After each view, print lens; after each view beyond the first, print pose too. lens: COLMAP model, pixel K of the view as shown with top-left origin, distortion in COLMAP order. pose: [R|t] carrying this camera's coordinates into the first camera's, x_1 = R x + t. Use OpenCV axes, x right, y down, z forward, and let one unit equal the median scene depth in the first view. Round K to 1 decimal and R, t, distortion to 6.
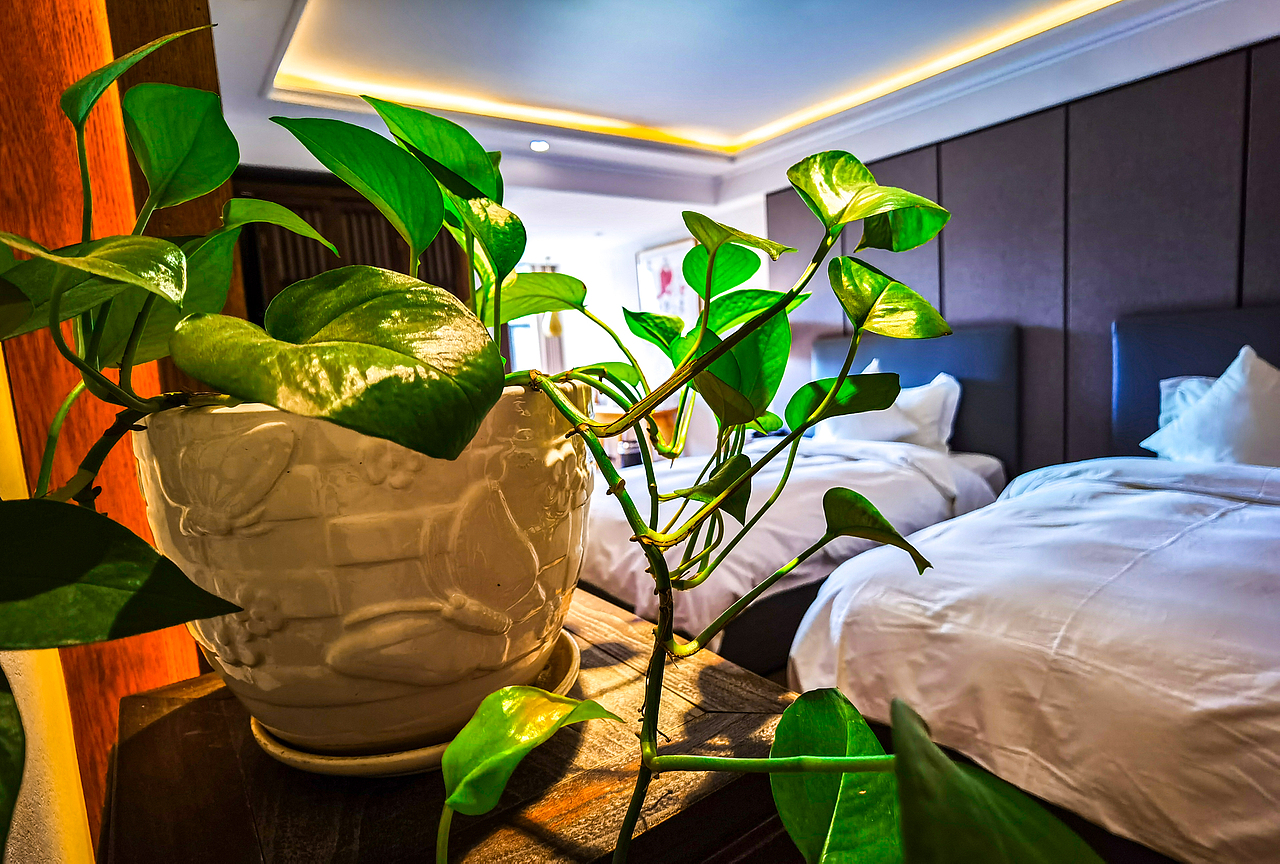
lens RADIAL K [[697.1, 0, 640.0], [0, 697.1, 432.0], [0, 0, 1]] dist [-0.005027, -0.001110]
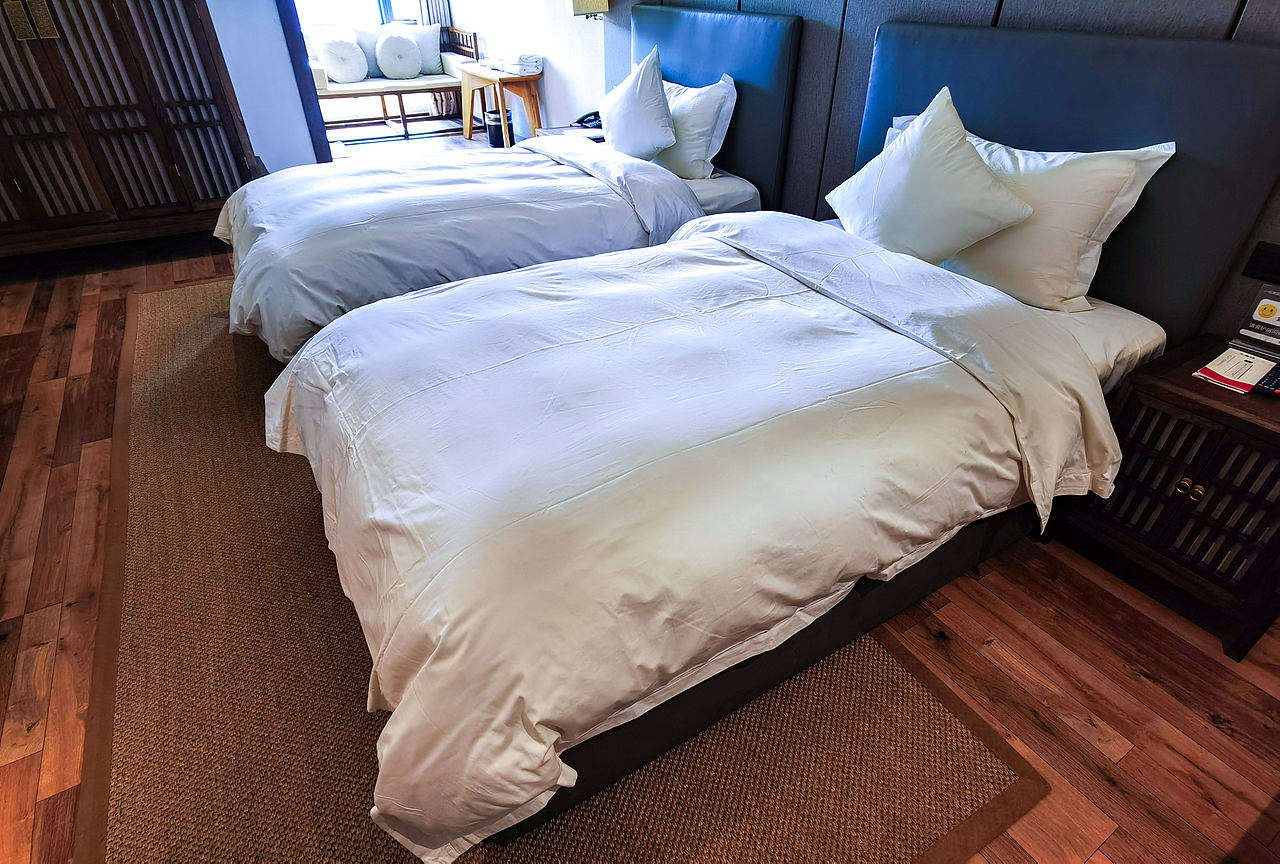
lens RADIAL K [[681.8, 0, 644.2], [0, 681.8, 437.2], [0, 0, 1]] dist [0.005920, 0.010074]
pose [[0.993739, 0.109292, -0.023179, 0.591441], [-0.086230, 0.882223, 0.462867, -0.102338], [0.071037, -0.457971, 0.886125, 0.087928]]
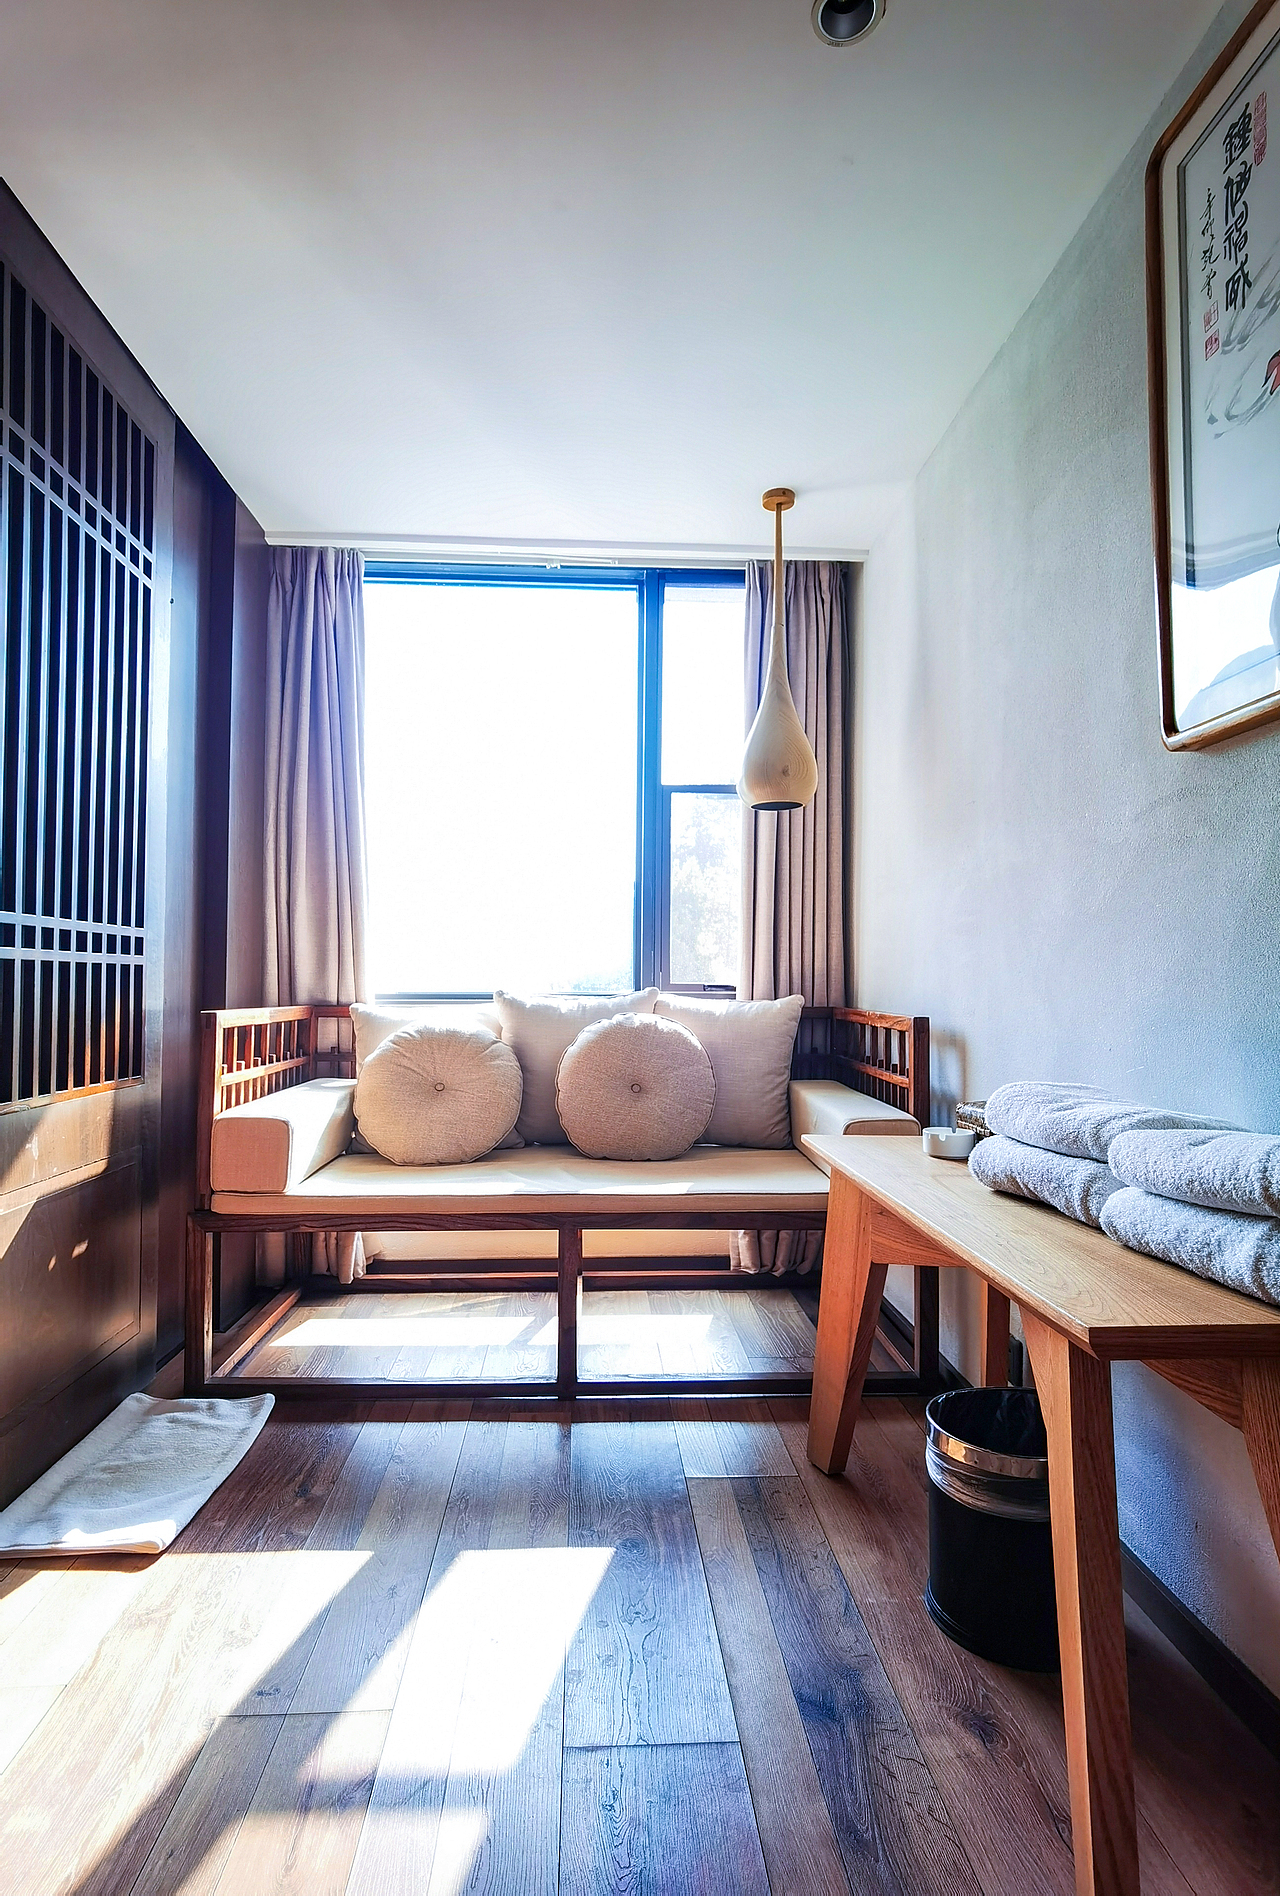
lens RADIAL K [[1009.9, 0, 640.0], [0, 1009.9, 948.0], [0, 0, 1]] dist [0.005920, 0.010074]
pose [[0.835650, 0.056002, -0.546400, 0.073531], [-0.133329, 0.985718, -0.102880, -0.128183], [0.532834, 0.158822, 0.831182, 1.900219]]
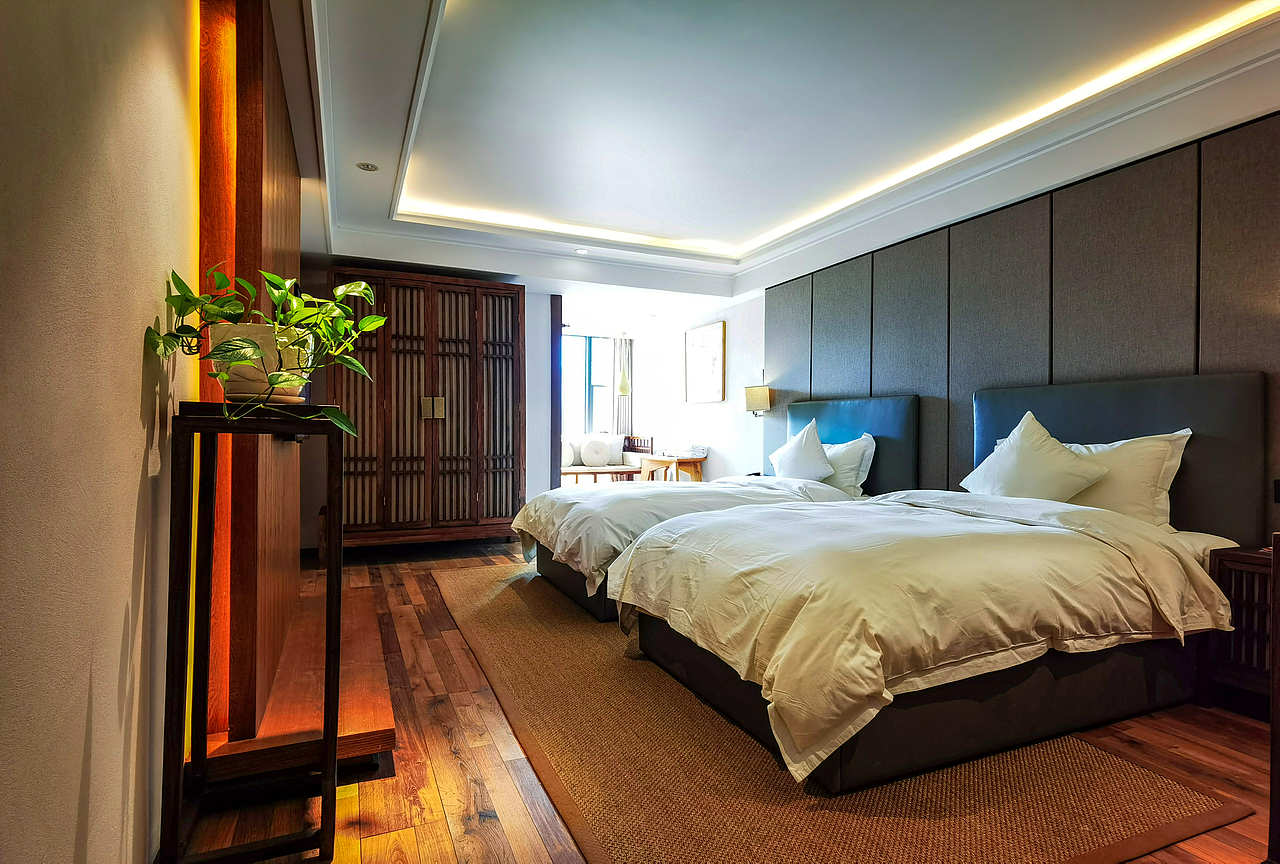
lens RADIAL K [[681.8, 0, 644.2], [0, 681.8, 437.2], [0, 0, 1]] dist [0.005920, 0.010074]
pose [[0.975687, 0.076915, -0.205231, 0.437910], [-0.098382, 0.990457, -0.096519, 0.120678], [0.195849, 0.114363, 0.973943, -0.387199]]
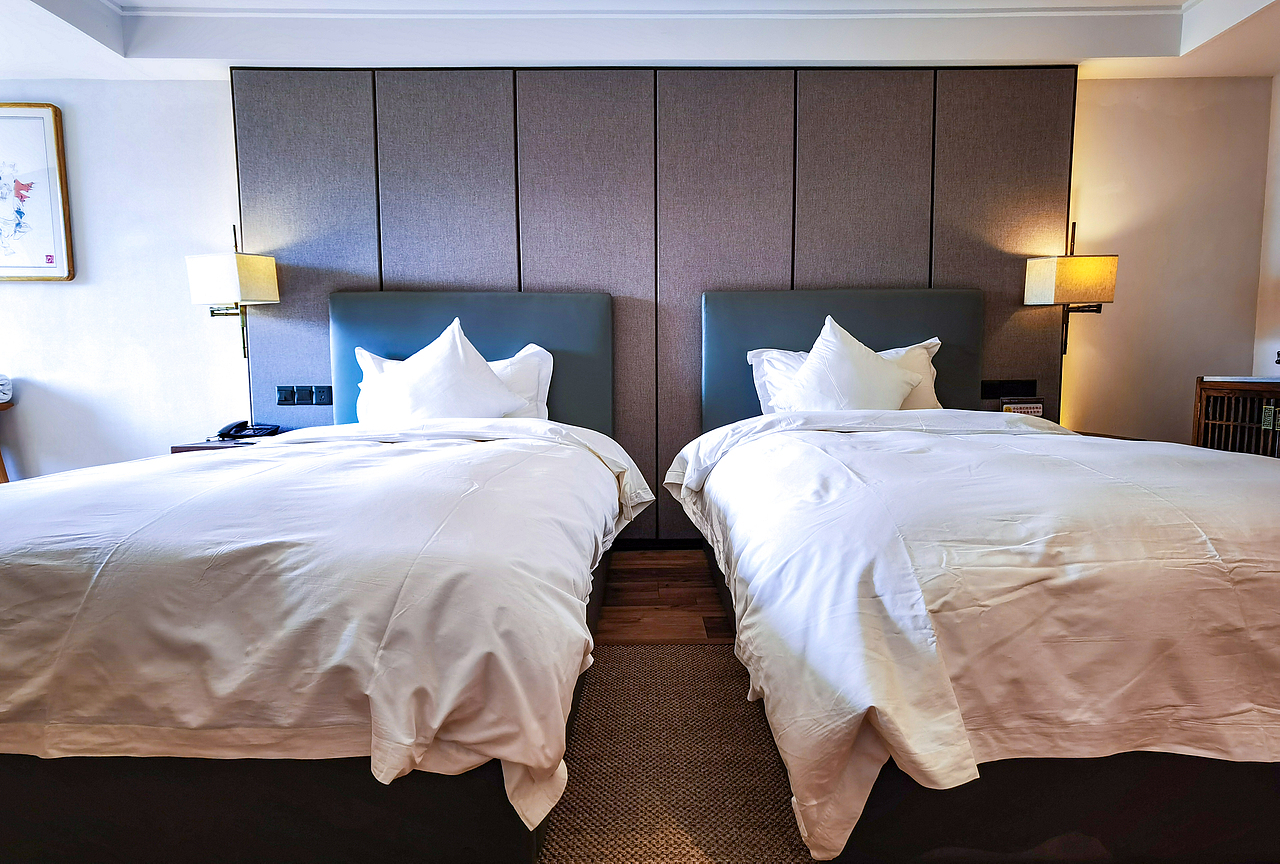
lens RADIAL K [[669.4, 0, 660.9], [0, 669.4, 432.8], [0, 0, 1]] dist [0.026621, 0.000412]
pose [[0.572153, -0.008361, 0.820104, -0.205506], [0.068800, 0.996913, -0.037836, 0.093761], [-0.817256, 0.078071, 0.570962, 0.605951]]
